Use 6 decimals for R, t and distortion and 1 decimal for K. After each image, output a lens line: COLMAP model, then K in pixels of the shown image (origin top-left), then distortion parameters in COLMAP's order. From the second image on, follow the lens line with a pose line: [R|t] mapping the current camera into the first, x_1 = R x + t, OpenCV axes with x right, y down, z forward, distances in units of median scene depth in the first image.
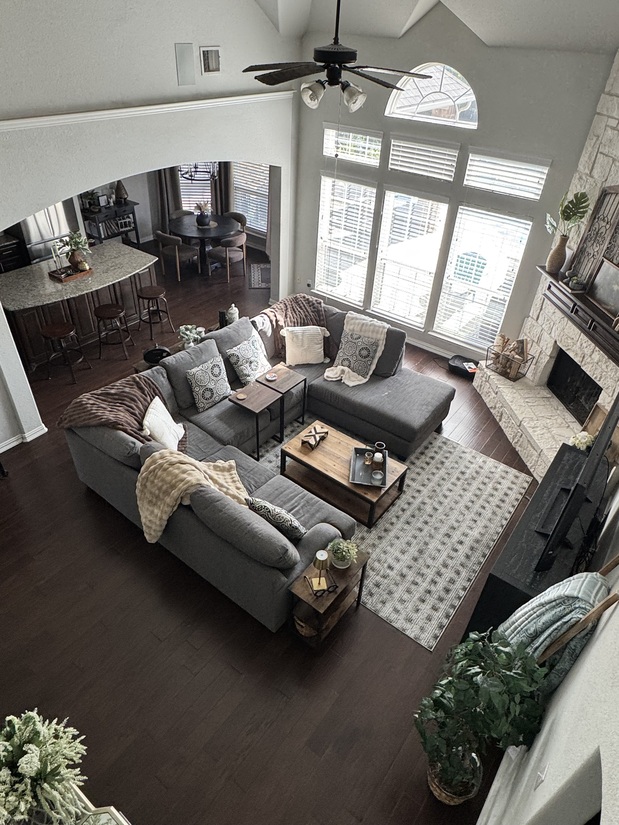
lens RADIAL K [[522.4, 0, 308.0], [0, 522.4, 411.1], [0, 0, 1]] dist [-0.000371, -0.000504]
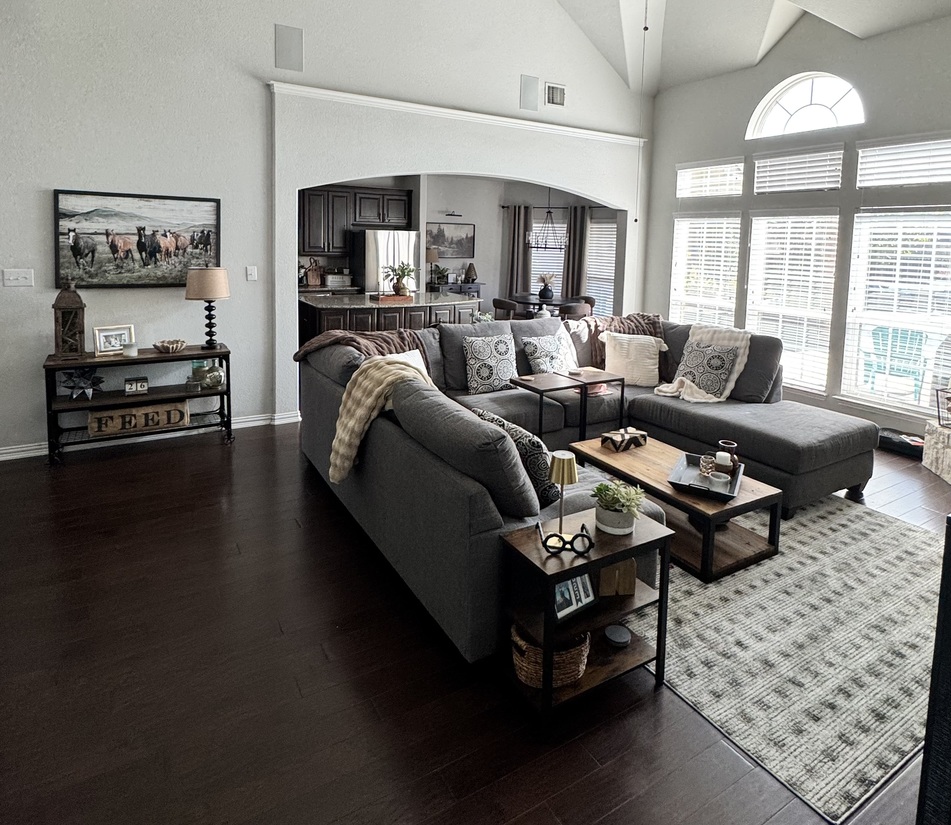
lens RADIAL K [[585.5, 0, 476.5], [0, 585.5, 291.2], [0, 0, 1]] dist [0.000334, 0.001525]
pose [[0.929879, 0.009769, -0.367736, 0.096952], [-0.209684, 0.835430, -0.508025, 0.272209], [0.302255, 0.549510, 0.778897, 0.241608]]
